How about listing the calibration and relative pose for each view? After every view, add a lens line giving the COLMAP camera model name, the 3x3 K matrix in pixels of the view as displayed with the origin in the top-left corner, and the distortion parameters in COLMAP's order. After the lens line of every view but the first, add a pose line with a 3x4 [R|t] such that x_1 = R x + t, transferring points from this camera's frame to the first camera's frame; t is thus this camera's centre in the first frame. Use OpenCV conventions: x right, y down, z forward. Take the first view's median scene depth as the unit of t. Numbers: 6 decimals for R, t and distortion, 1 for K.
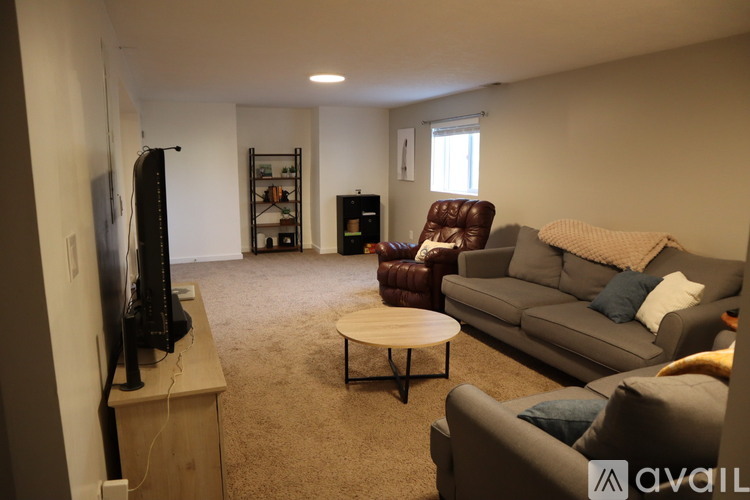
lens RADIAL K [[518.6, 0, 375.0], [0, 518.6, 250.0], [0, 0, 1]] dist [-0.091065, 0.003092]
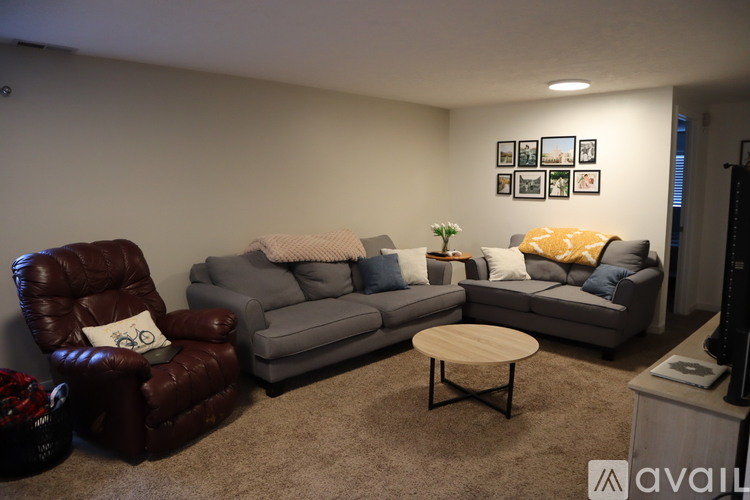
lens RADIAL K [[518.6, 0, 375.0], [0, 518.6, 250.0], [0, 0, 1]] dist [-0.091065, 0.003092]
pose [[-0.391359, -0.120058, 0.912373, -0.730011], [0.153744, 0.968988, 0.193456, -0.234413], [-0.907304, 0.215983, -0.360764, 1.443225]]
